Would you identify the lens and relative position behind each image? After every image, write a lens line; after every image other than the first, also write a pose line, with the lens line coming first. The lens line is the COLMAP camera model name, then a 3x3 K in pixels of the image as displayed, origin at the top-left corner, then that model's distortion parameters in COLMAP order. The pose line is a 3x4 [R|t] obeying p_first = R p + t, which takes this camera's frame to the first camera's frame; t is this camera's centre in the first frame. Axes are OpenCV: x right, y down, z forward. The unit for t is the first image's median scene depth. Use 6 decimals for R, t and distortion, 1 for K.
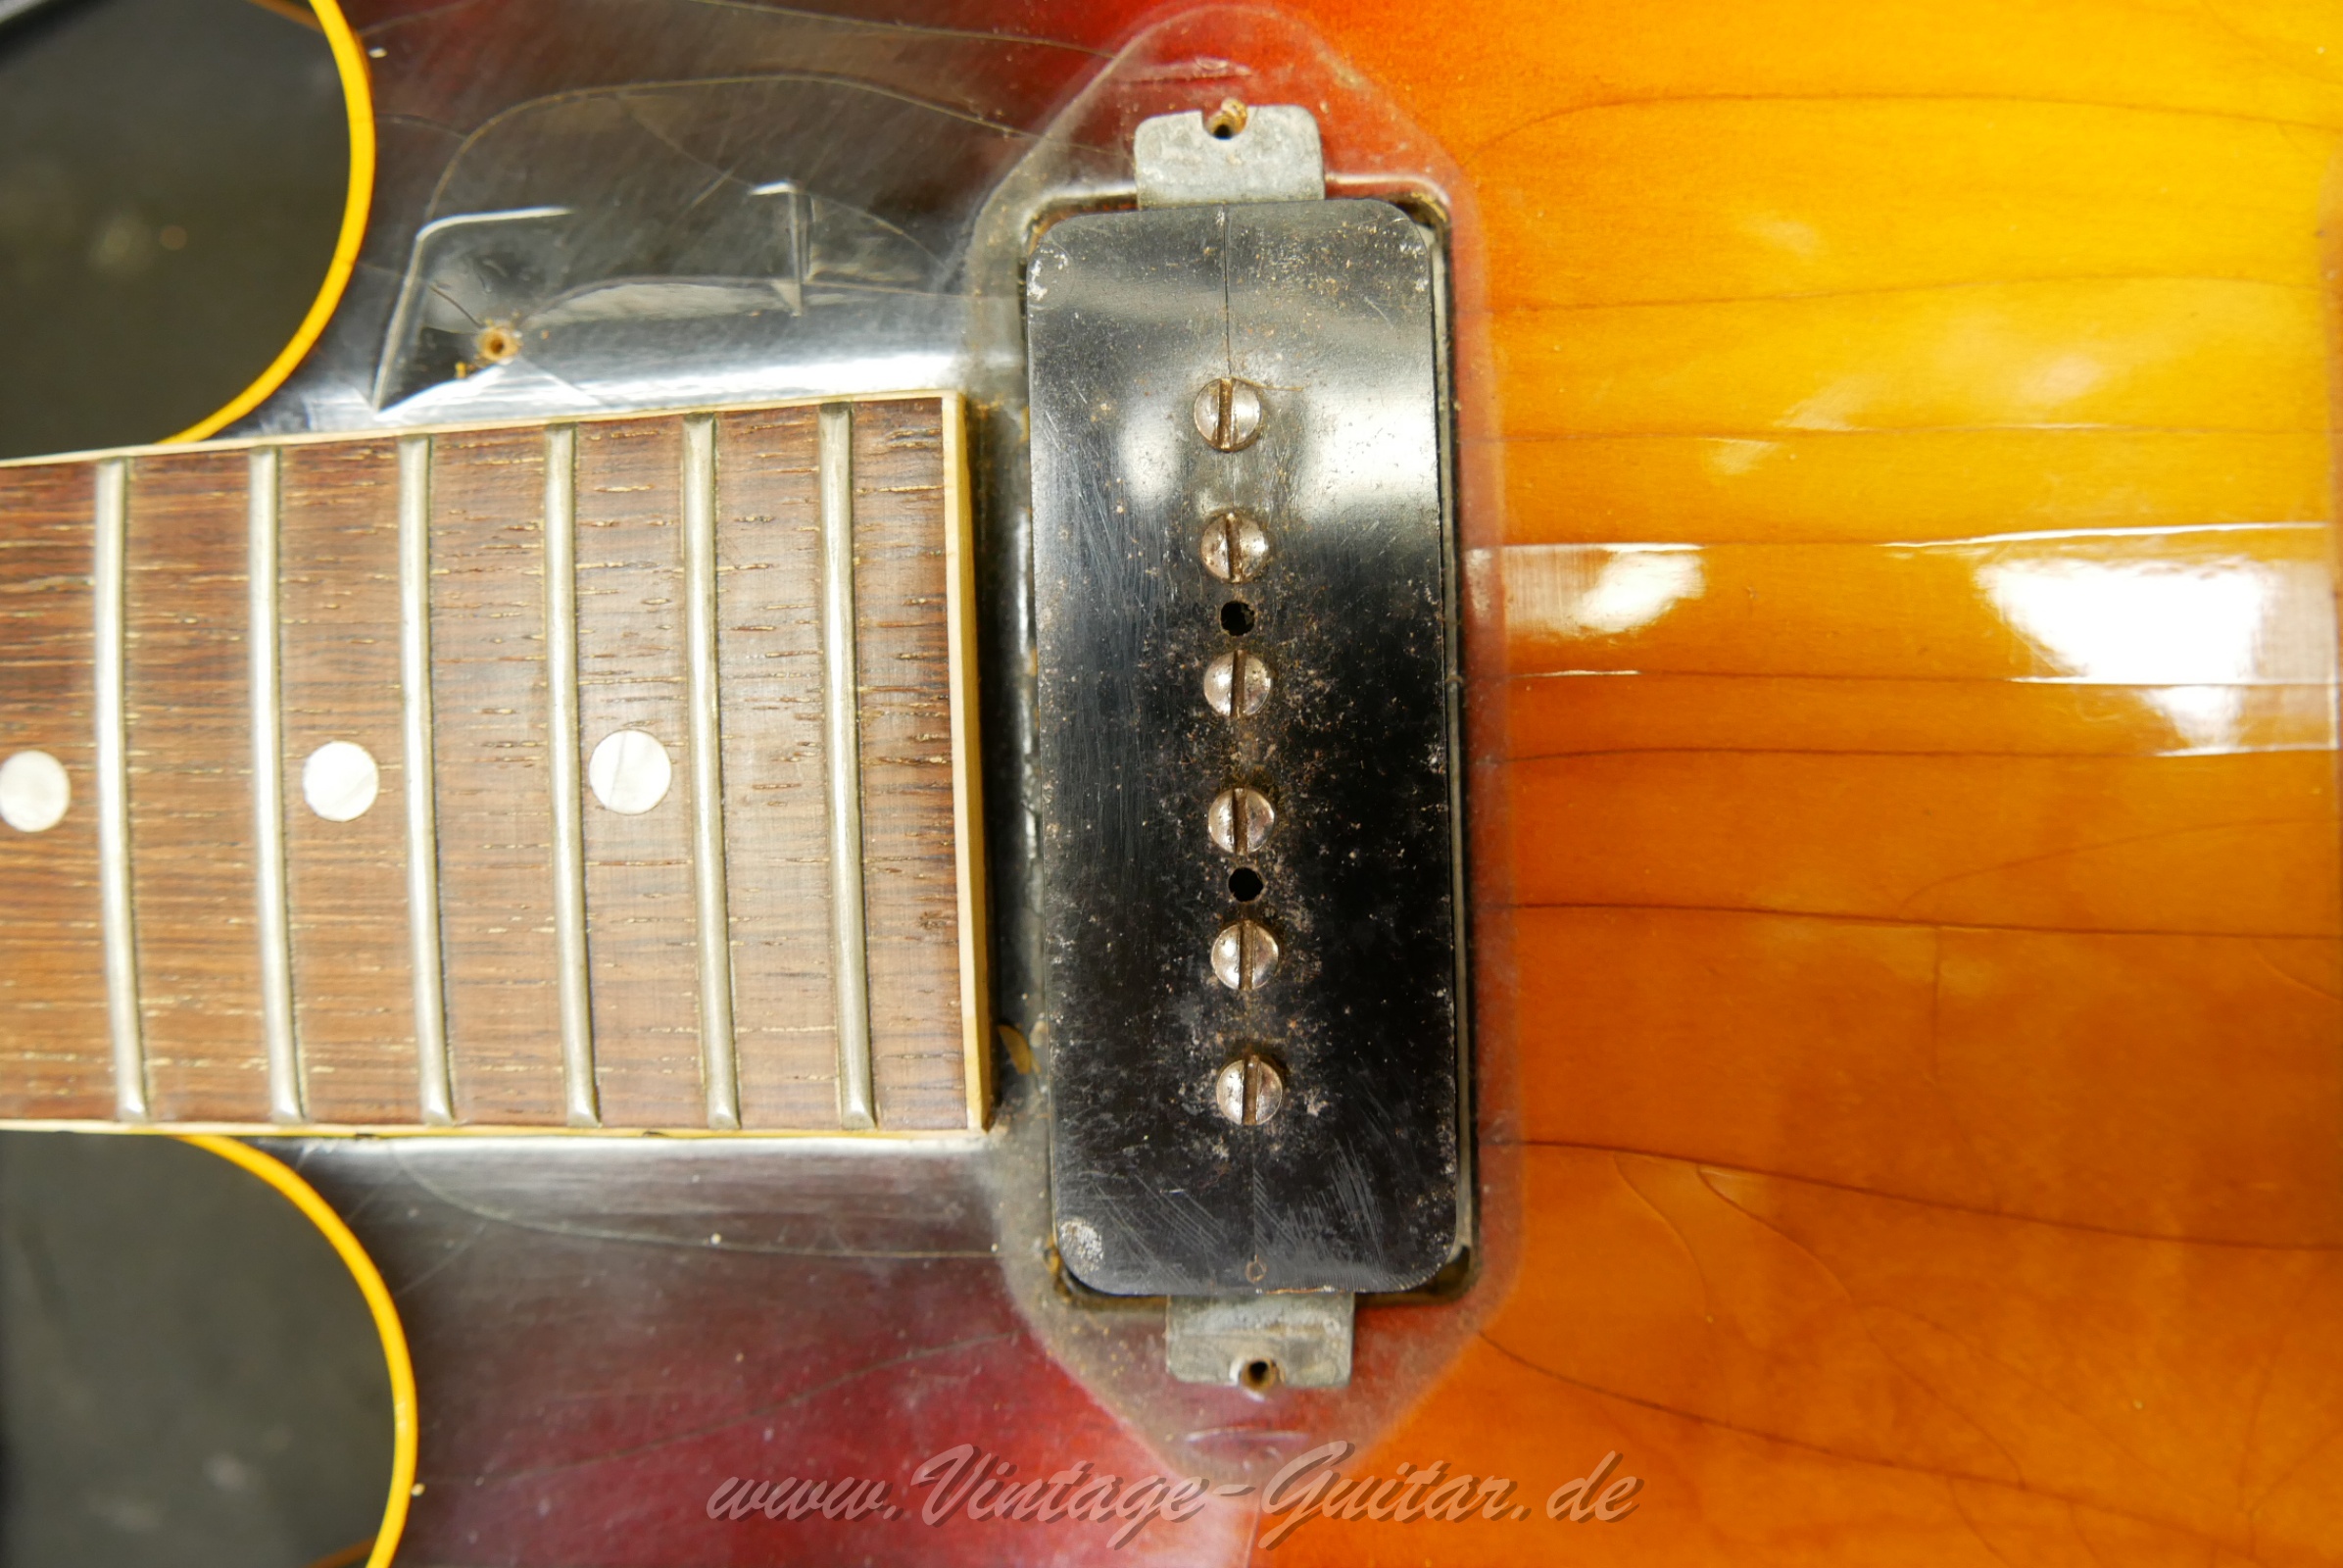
lens RADIAL K [[1878.8, 0, 1203.9], [0, 1878.8, 780.7], [0, 0, 1]] dist [-0.061160, 0.013213]
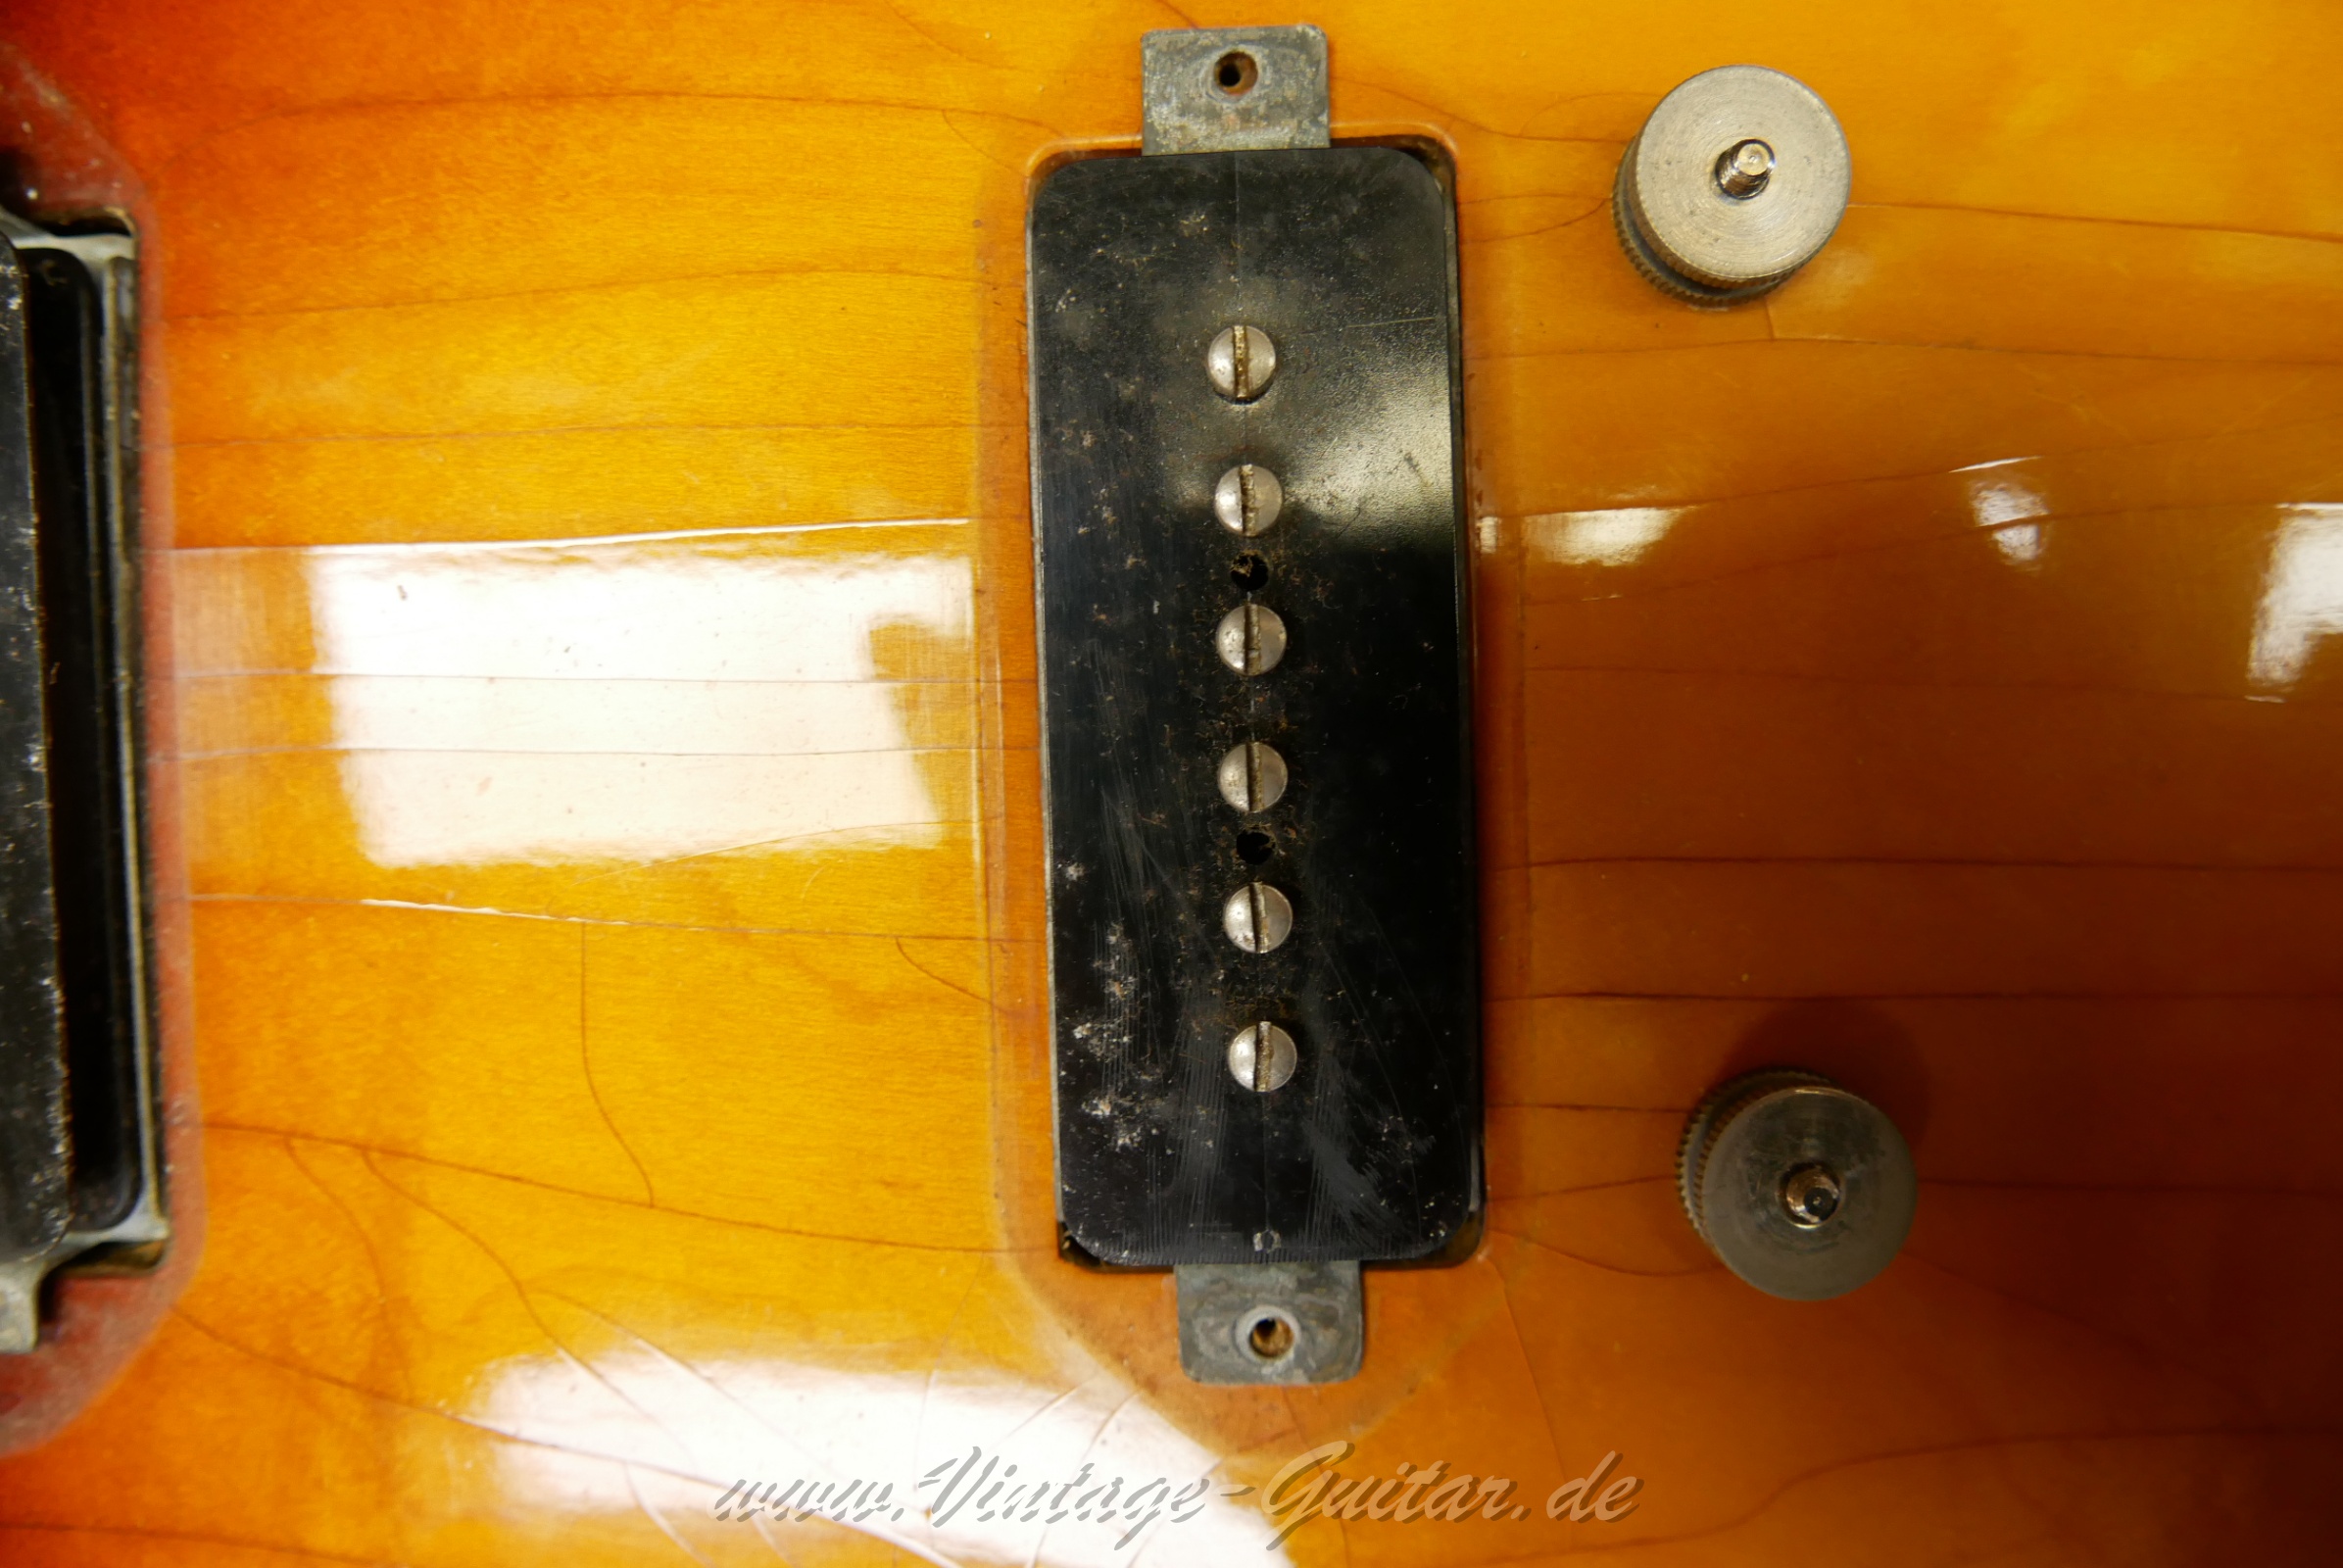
lens RADIAL K [[1908.7, 0, 1177.1], [0, 1908.7, 777.7], [0, 0, 1]] dist [-0.067546, 0.007909]
pose [[0.999494, 0.006139, -0.031200, 0.747386], [-0.005445, 0.999737, 0.022278, -0.025652], [0.031328, -0.022097, 0.999265, -0.016597]]
